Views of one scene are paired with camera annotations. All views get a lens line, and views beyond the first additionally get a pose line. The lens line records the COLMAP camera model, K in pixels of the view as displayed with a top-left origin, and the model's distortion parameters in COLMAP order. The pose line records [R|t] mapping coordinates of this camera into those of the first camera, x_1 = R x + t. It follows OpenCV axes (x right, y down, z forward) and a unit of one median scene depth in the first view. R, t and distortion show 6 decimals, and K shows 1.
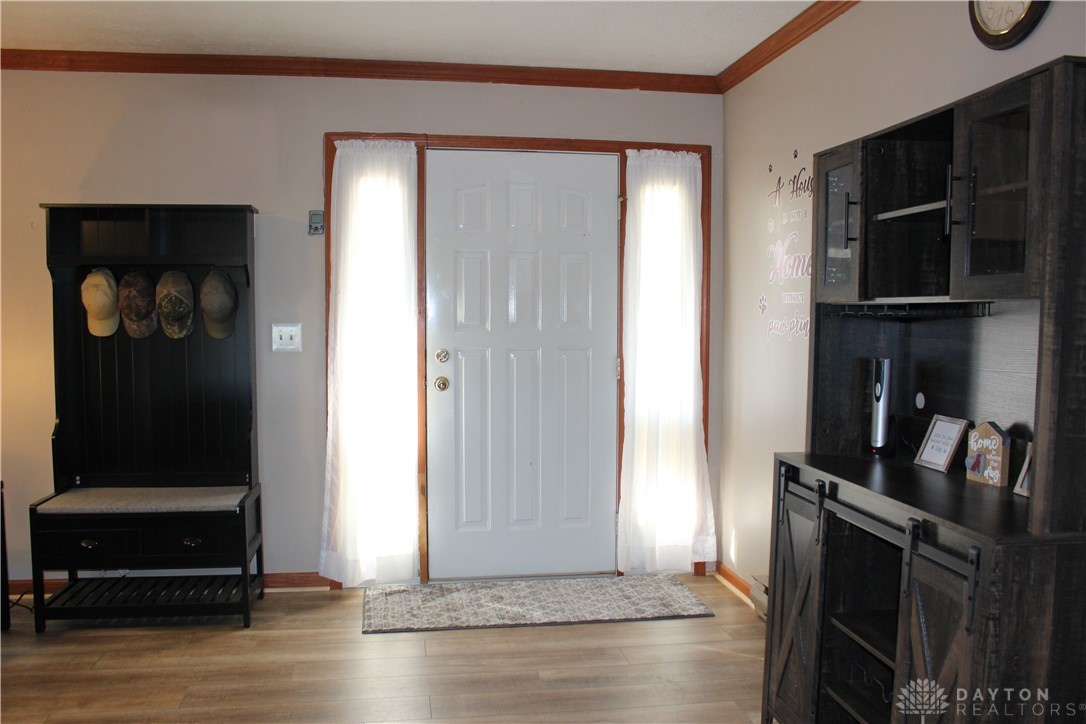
lens RADIAL K [[885.2, 0, 541.7], [0, 885.2, 365.6], [0, 0, 1]] dist [-0.109379, 0.042137]
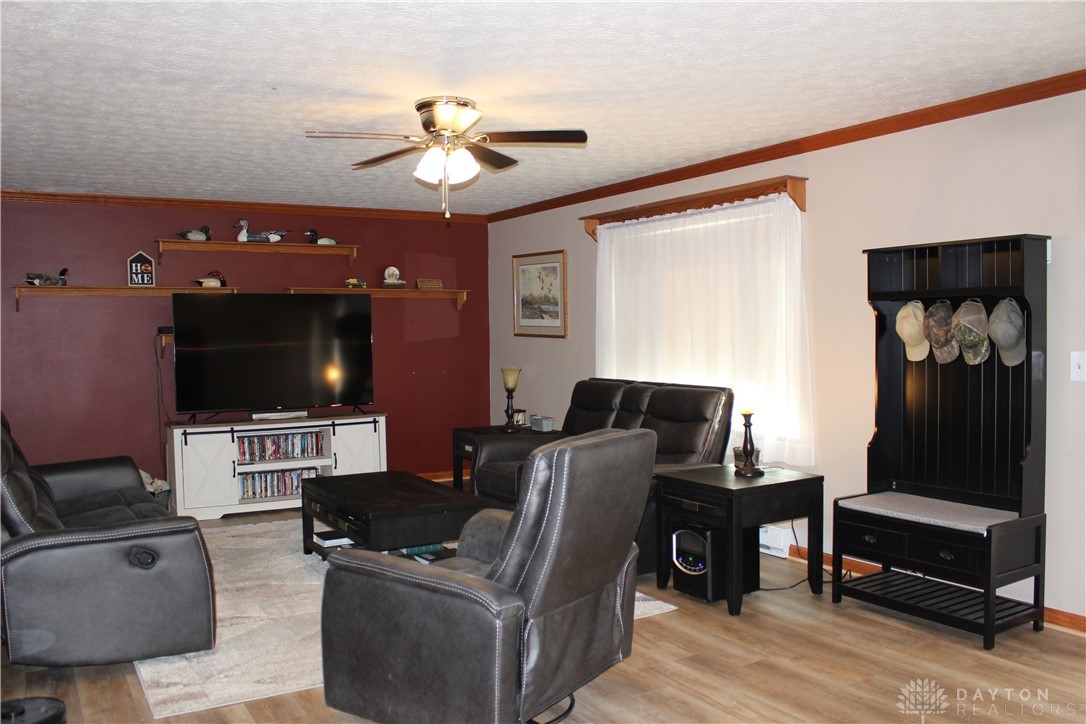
lens RADIAL K [[885.2, 0, 543.4], [0, 885.2, 362.0], [0, 0, 1]] dist [-0.109379, 0.042137]
pose [[0.384582, 0.024640, -0.922762, 0.363773], [-0.034159, 0.999339, 0.012448, -0.030833], [0.922459, 0.026733, 0.385169, 0.114620]]
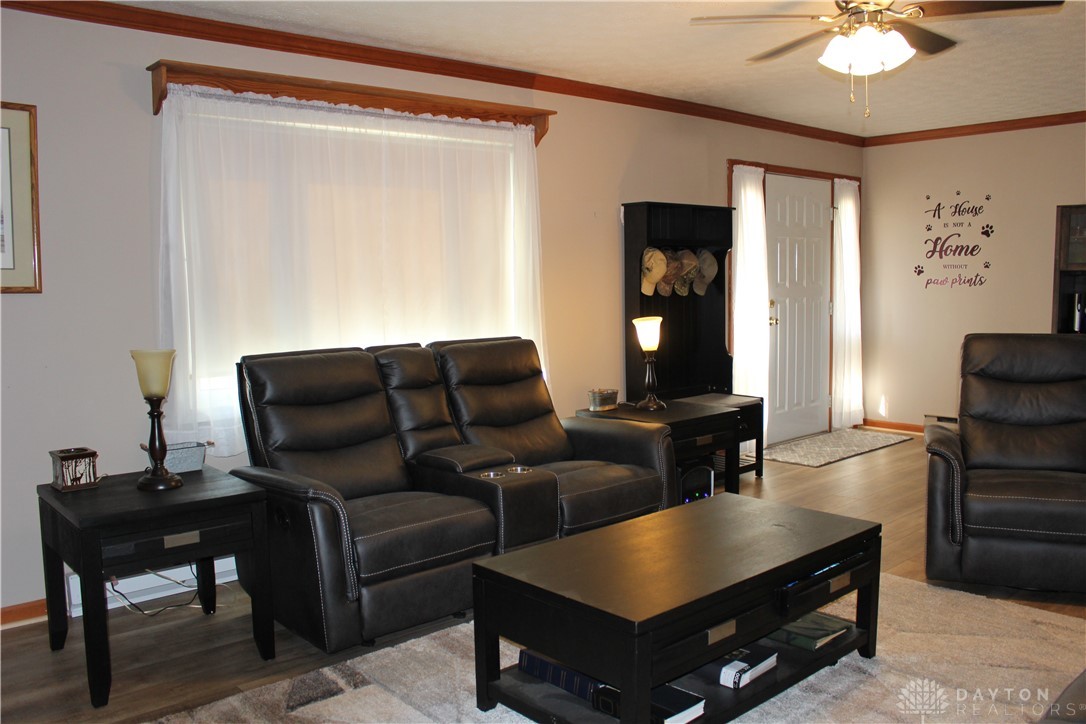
lens RADIAL K [[885.2, 0, 542.9], [0, 885.2, 360.5], [0, 0, 1]] dist [-0.109379, 0.042137]
pose [[0.844838, -0.067539, 0.530742, -1.438227], [0.046507, 0.997516, 0.052908, -0.012762], [-0.532997, -0.020015, 0.845880, -0.134261]]
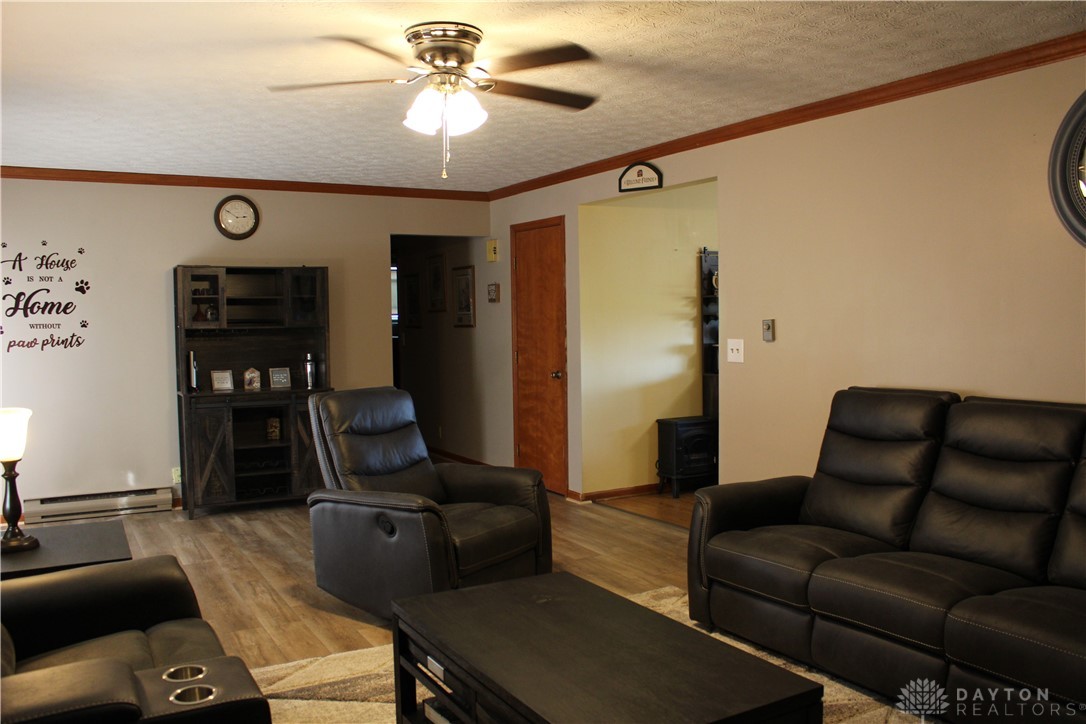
lens RADIAL K [[882.4, 0, 543.0], [0, 882.4, 361.5], [0, 0, 1]] dist [-0.126100, 0.064656]
pose [[-0.364671, -0.051220, 0.929727, -1.534246], [0.056508, 0.995428, 0.077004, -0.077245], [-0.929420, 0.080618, -0.360109, 0.659211]]
